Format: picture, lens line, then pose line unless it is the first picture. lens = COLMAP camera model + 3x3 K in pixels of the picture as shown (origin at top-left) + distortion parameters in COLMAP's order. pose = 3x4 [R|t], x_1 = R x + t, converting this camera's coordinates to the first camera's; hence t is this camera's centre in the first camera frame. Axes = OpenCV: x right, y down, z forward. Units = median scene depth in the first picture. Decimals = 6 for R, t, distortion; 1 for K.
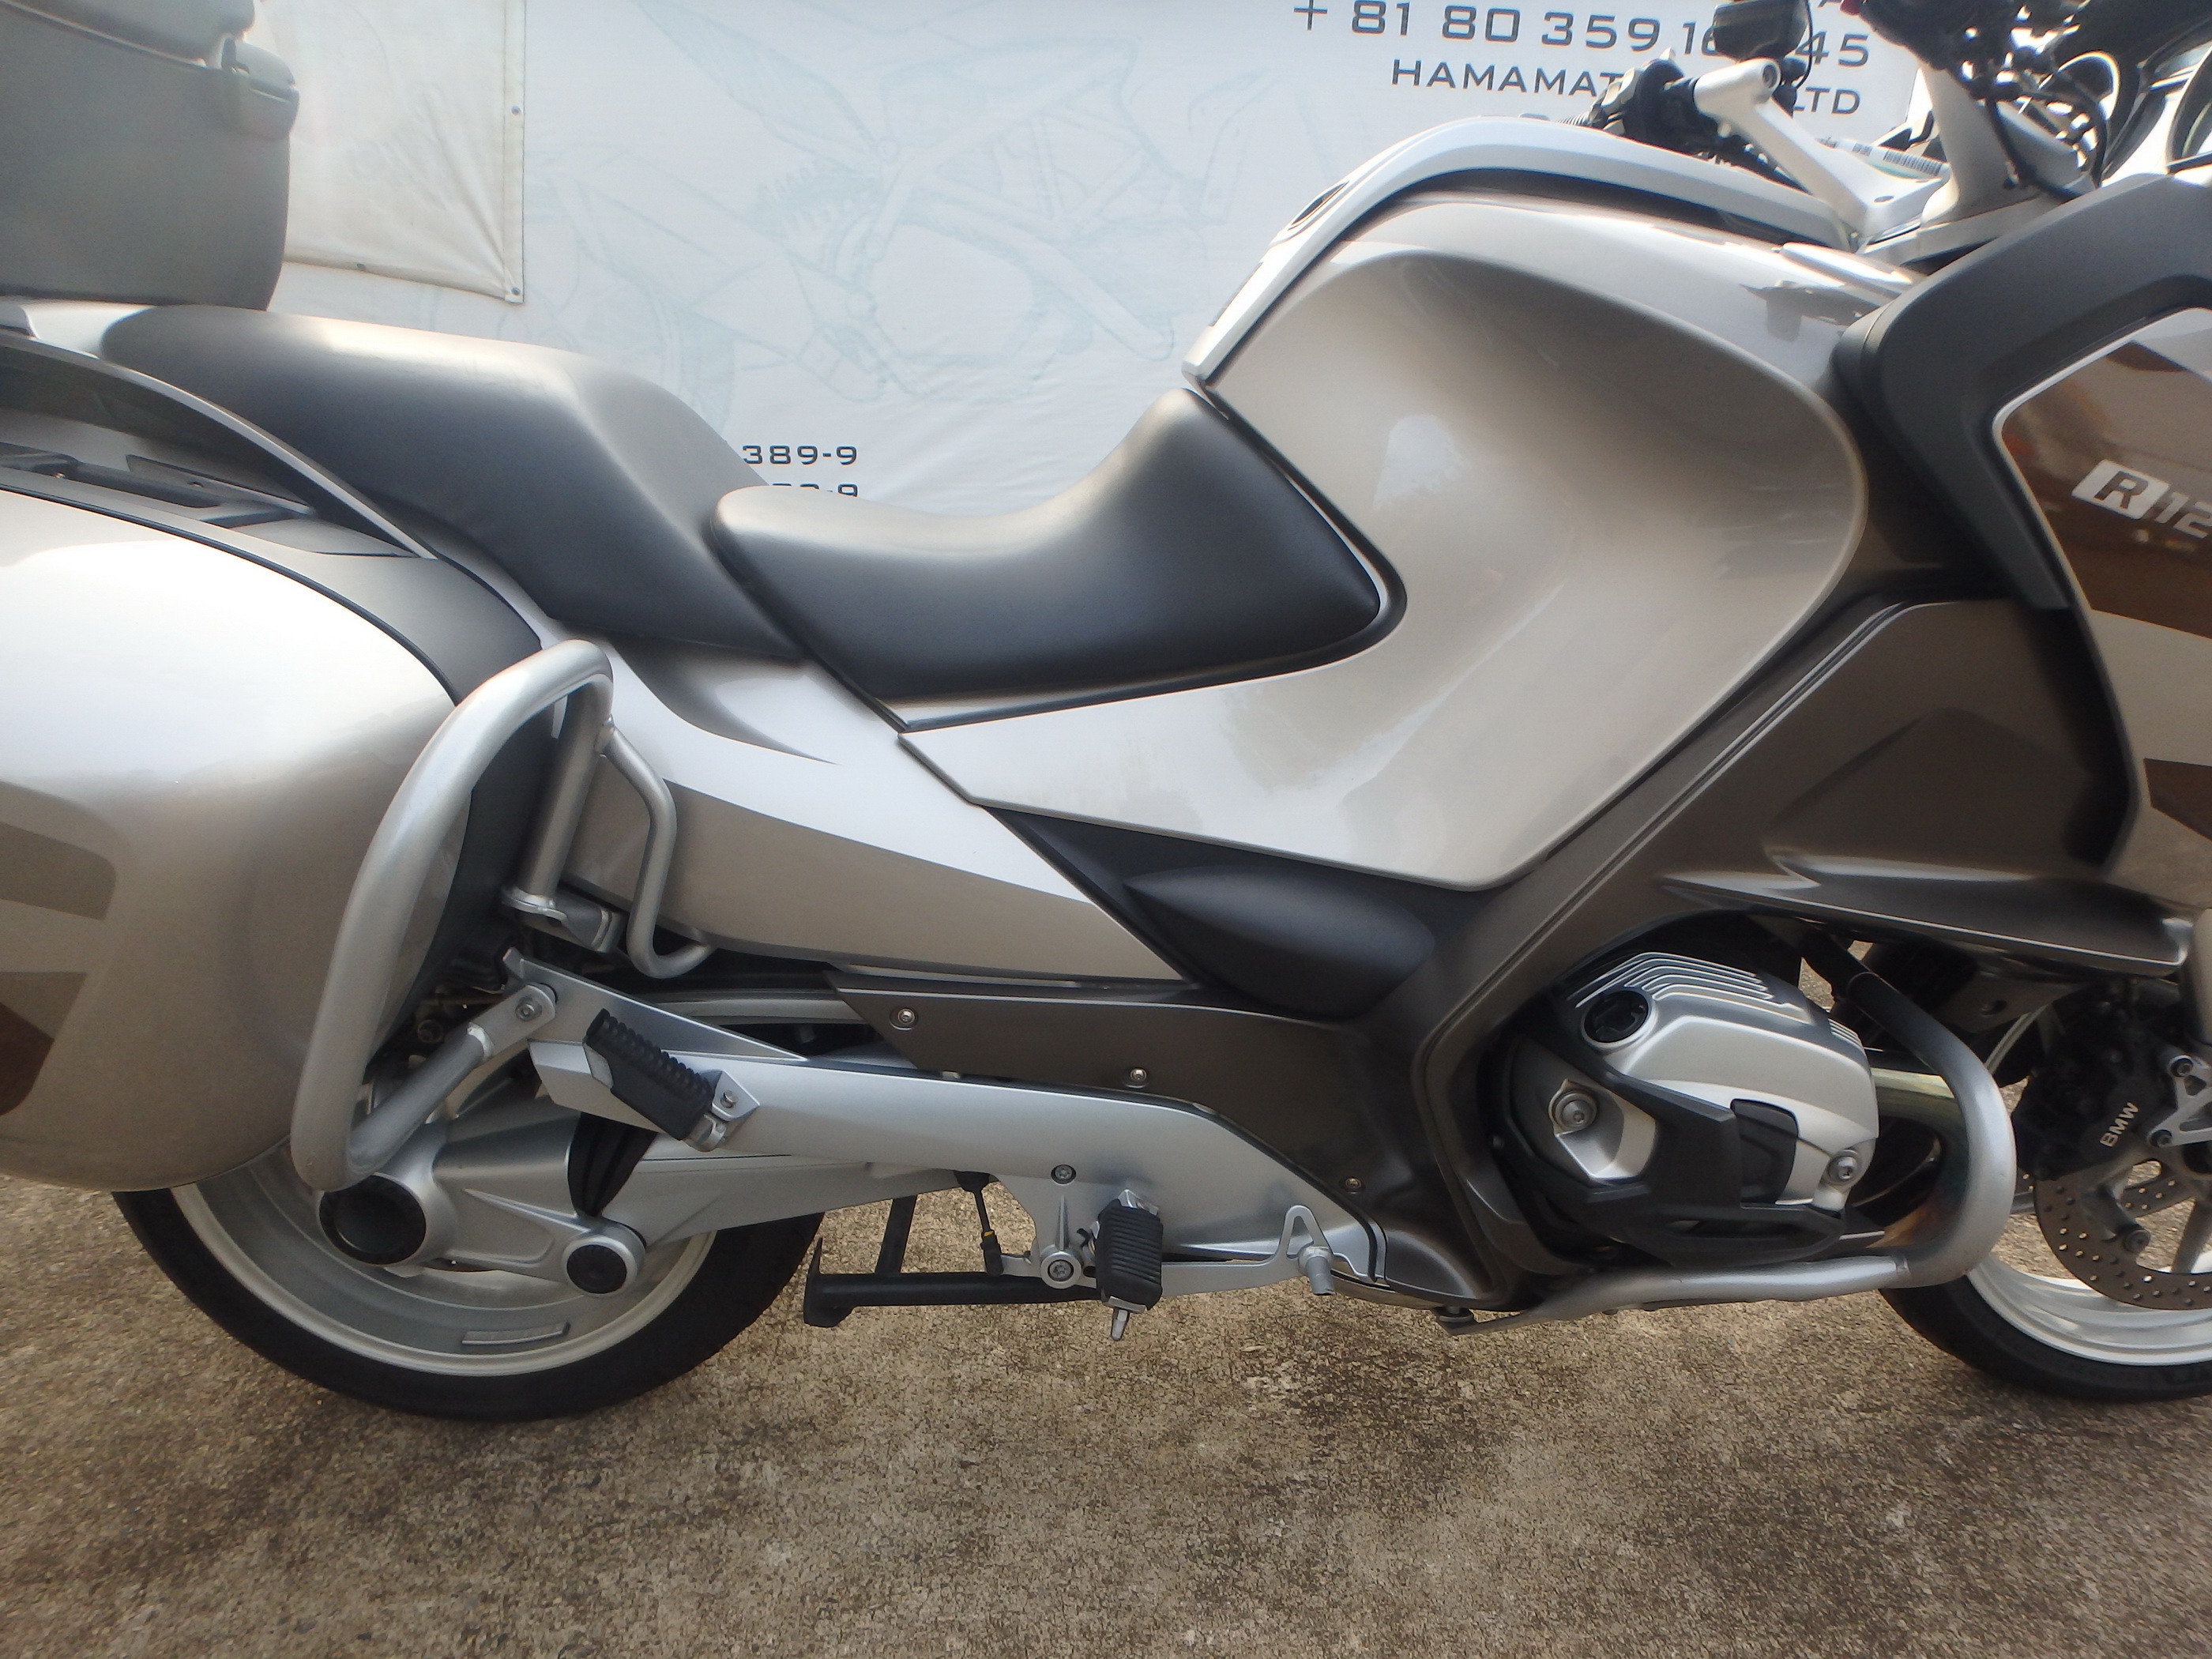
lens RADIAL K [[1385.1, 0, 1131.8], [0, 1385.1, 812.9], [0, 0, 1]] dist [-0.043768, 0.011609]
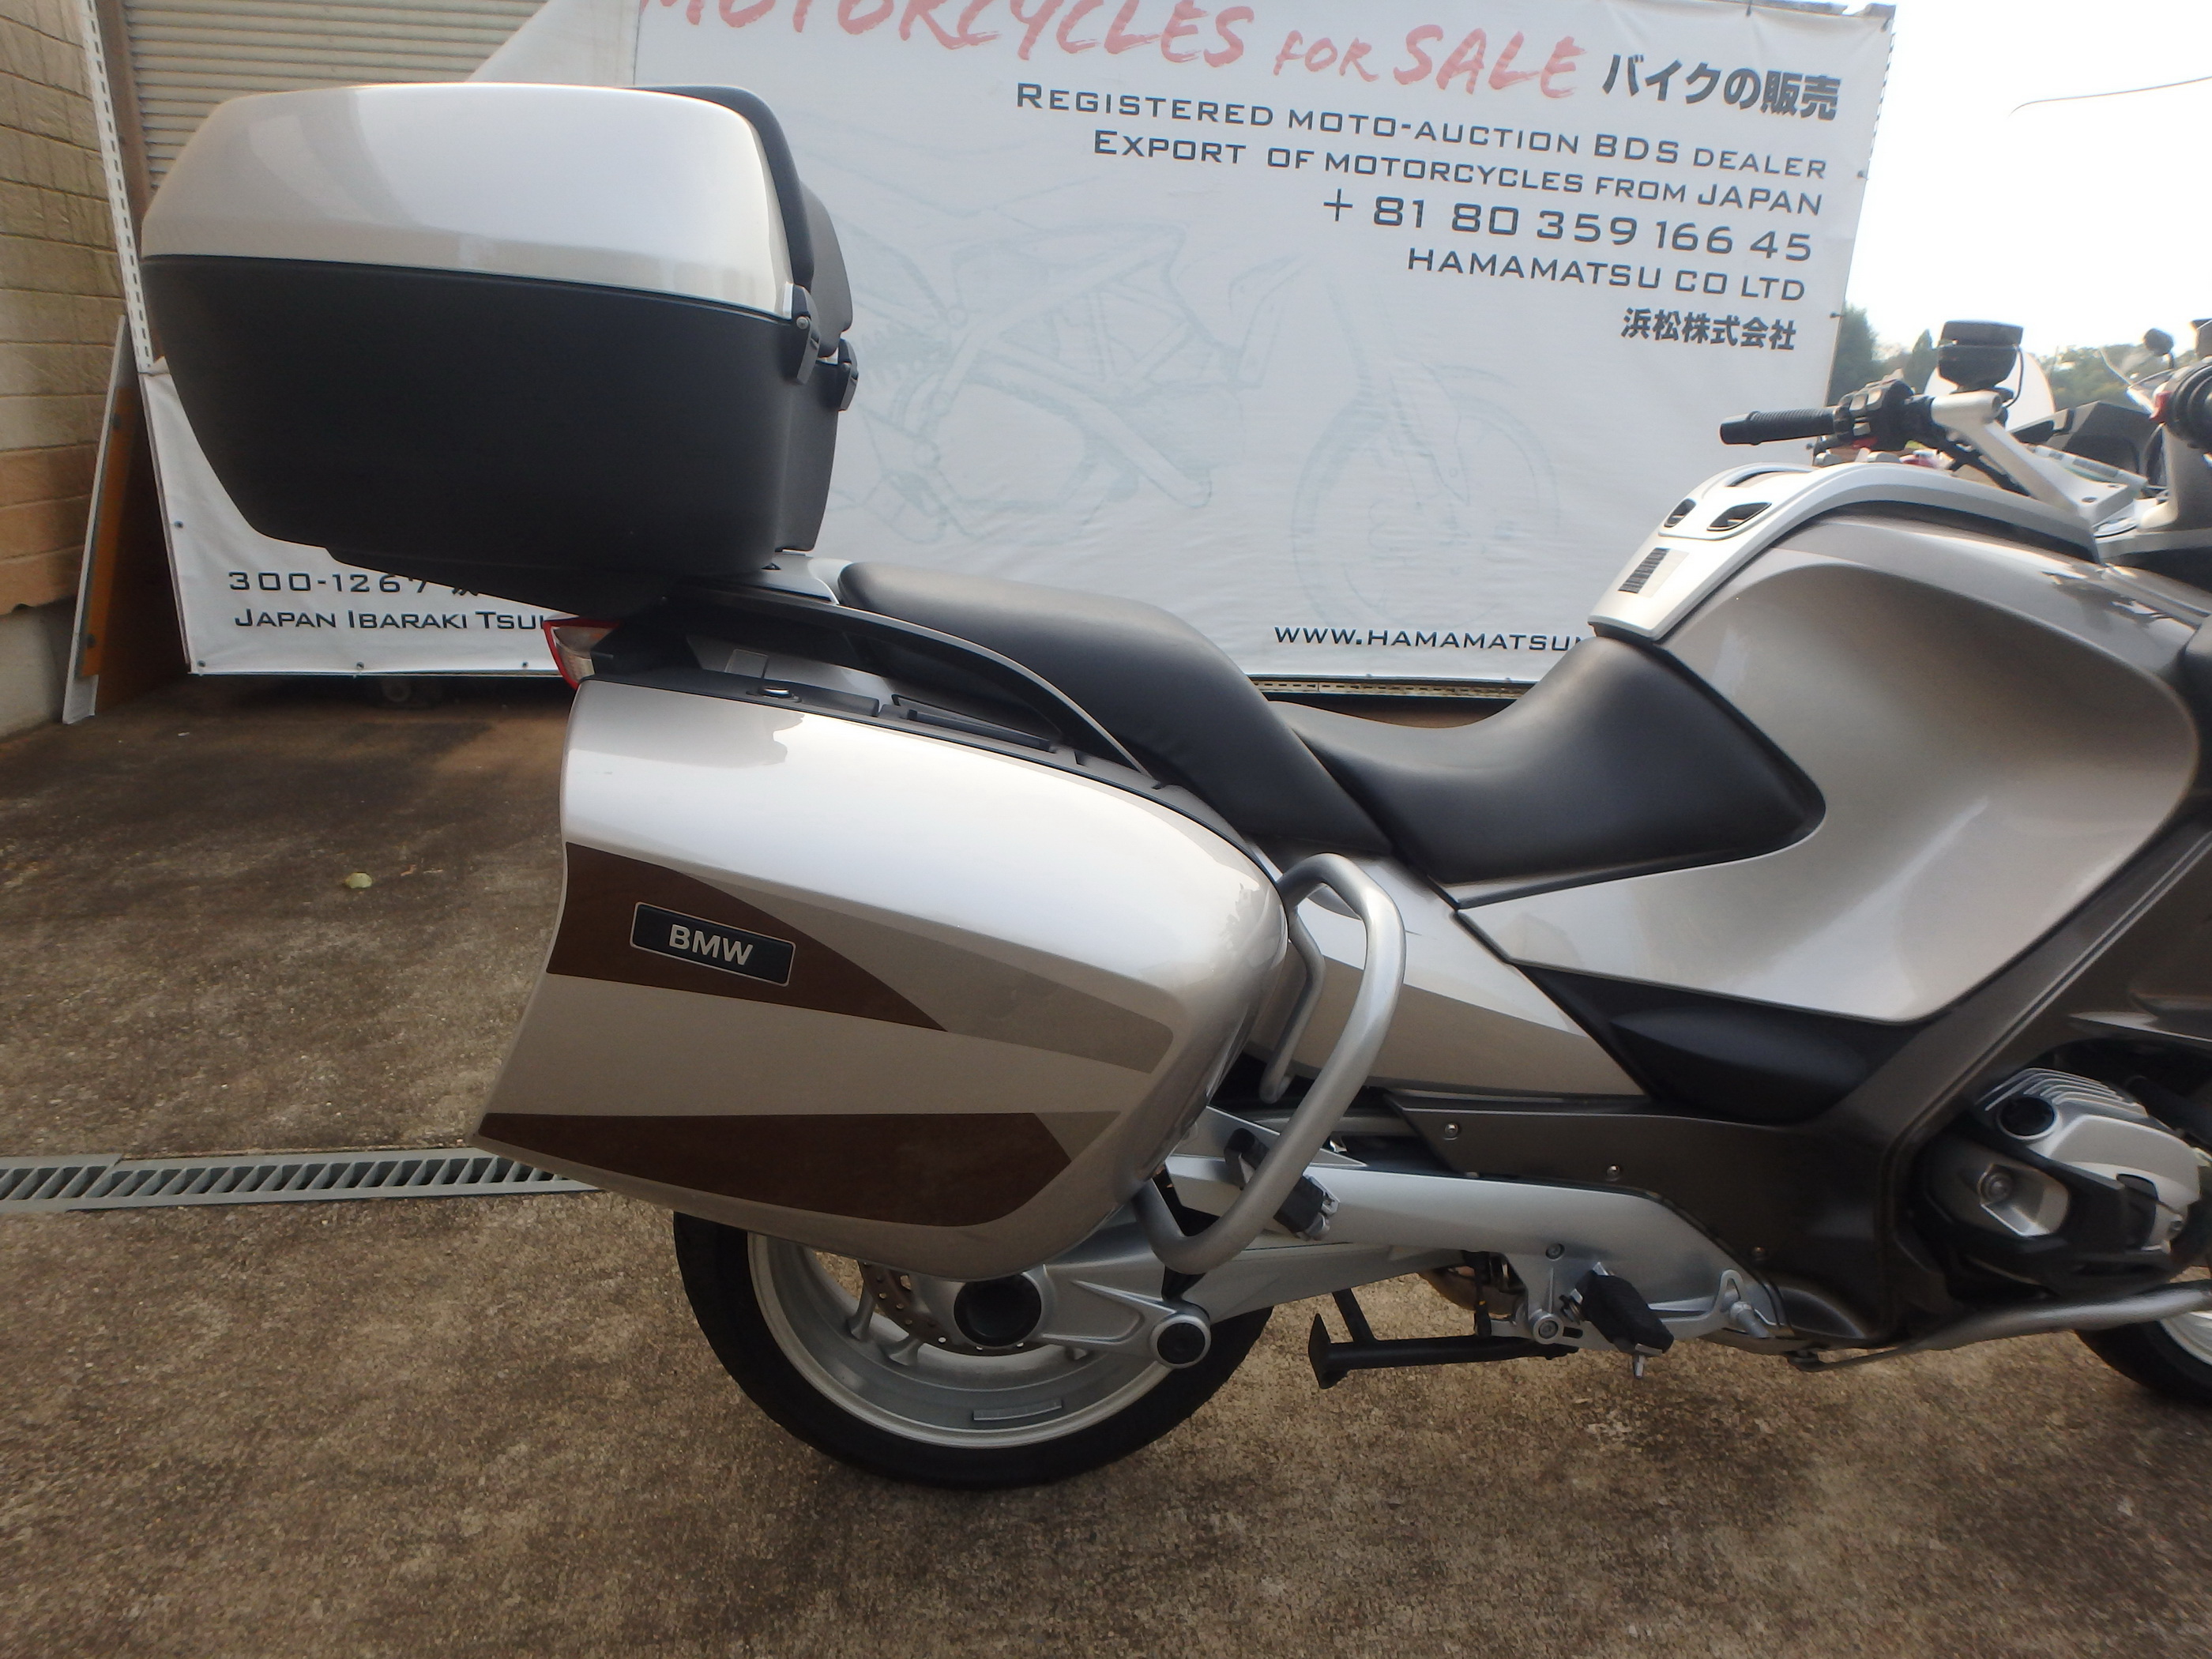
lens RADIAL K [[1385.1, 0, 1108.2], [0, 1385.1, 798.1], [0, 0, 1]] dist [-0.043768, 0.011609]
pose [[0.997077, -0.005765, 0.076189, -0.470942], [0.011685, 0.996925, -0.077481, -0.052933], [-0.075508, 0.078144, 0.994078, -0.222532]]
